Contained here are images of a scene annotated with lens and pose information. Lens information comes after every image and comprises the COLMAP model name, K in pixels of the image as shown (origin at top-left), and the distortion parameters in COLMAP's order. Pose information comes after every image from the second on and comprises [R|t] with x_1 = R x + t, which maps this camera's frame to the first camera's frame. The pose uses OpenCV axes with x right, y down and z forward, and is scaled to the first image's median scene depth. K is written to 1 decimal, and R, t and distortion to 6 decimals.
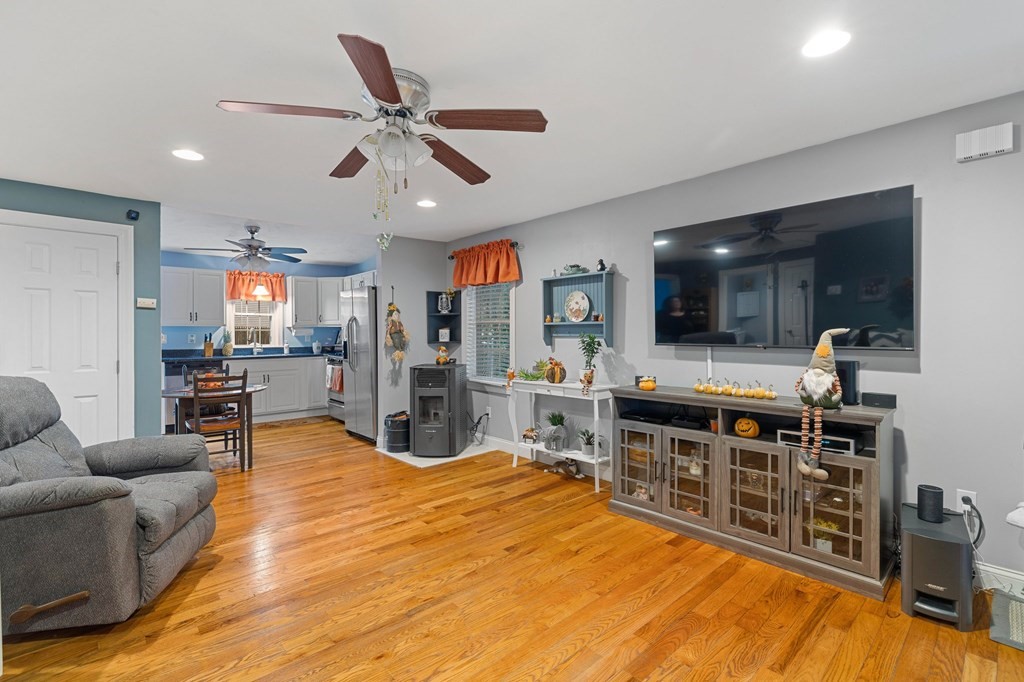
lens RADIAL K [[460.9, 0, 509.9], [0, 460.9, 335.2], [0, 0, 1]] dist [-0.002749, -0.000168]
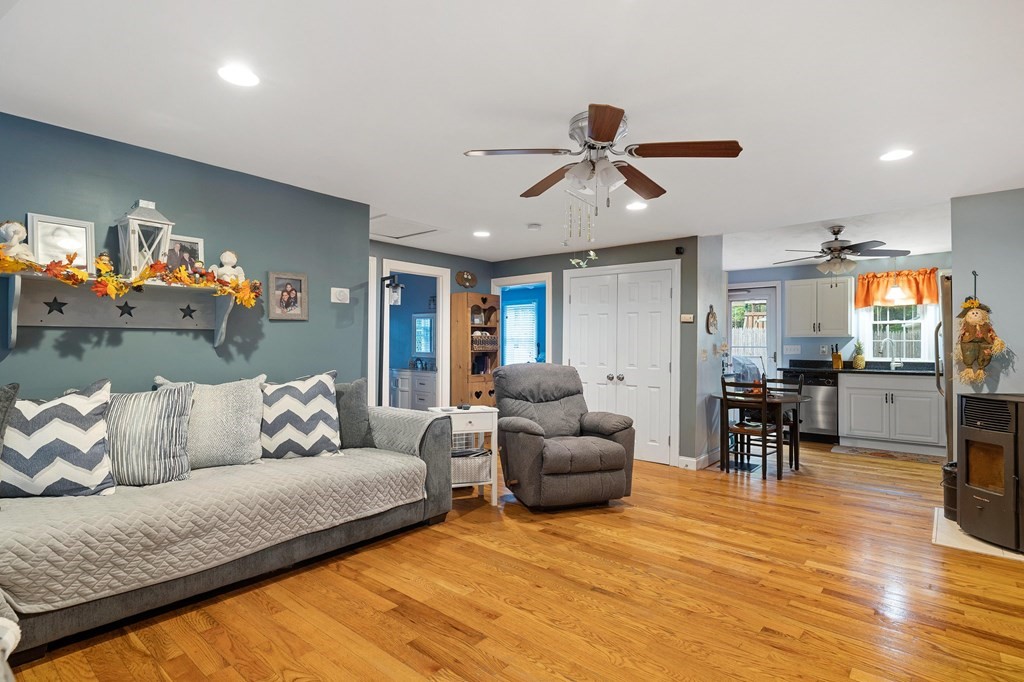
lens RADIAL K [[516.1, 0, 512.0], [0, 516.1, 341.0], [0, 0, 1]] dist [-0.001434, 0.000466]
pose [[0.129979, -0.006996, -0.991492, 0.398937], [-0.011007, 0.999903, -0.008498, 0.007044], [0.991456, 0.012018, 0.129889, 0.251523]]
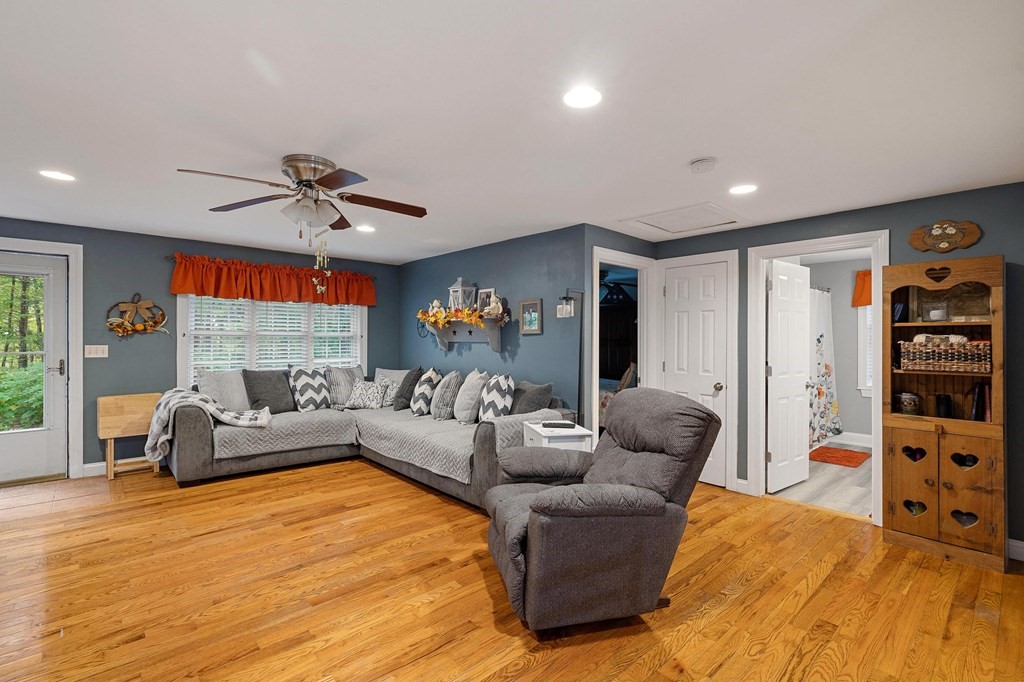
lens RADIAL K [[465.7, 0, 513.5], [0, 465.7, 338.8], [0, 0, 1]] dist [-0.000440, 0.000226]
pose [[-0.999988, -0.003749, -0.003096, -0.329200], [-0.003774, 0.999960, 0.008076, -0.023914], [0.003066, 0.008088, -0.999963, 0.930031]]
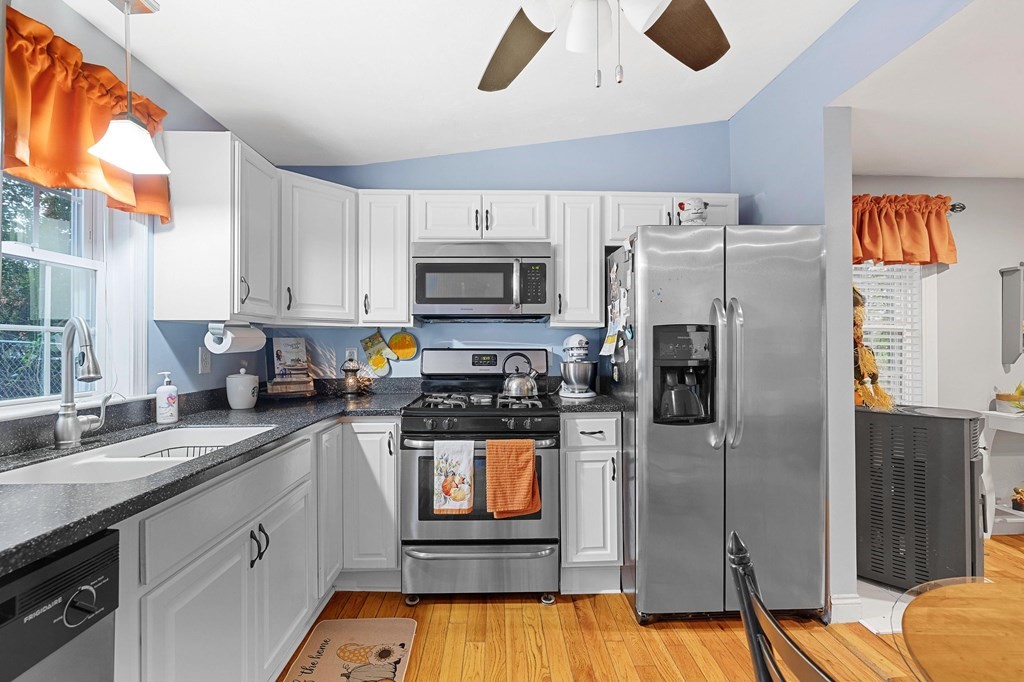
lens RADIAL K [[455.9, 0, 512.8], [0, 455.9, 343.2], [0, 0, 1]] dist [-0.001539, -0.000035]
pose [[0.642717, 0.006623, 0.766075, -0.792450], [0.003216, 0.999930, -0.011343, -0.002015], [-0.766097, 0.009754, 0.642651, 0.972536]]
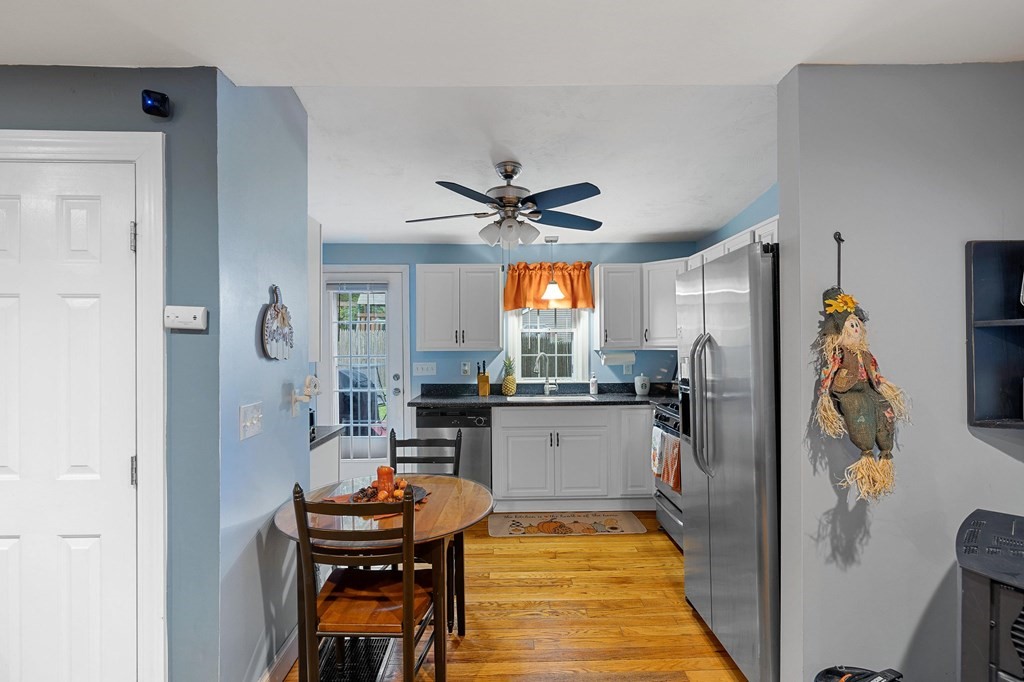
lens RADIAL K [[484.8, 0, 513.0], [0, 484.8, 350.6], [0, 0, 1]] dist [-0.002564, -0.000286]
pose [[0.760478, 0.007237, -0.649324, -0.213654], [-0.000905, 0.999949, 0.010085, -0.033345], [0.649364, -0.007082, 0.760445, 0.631615]]
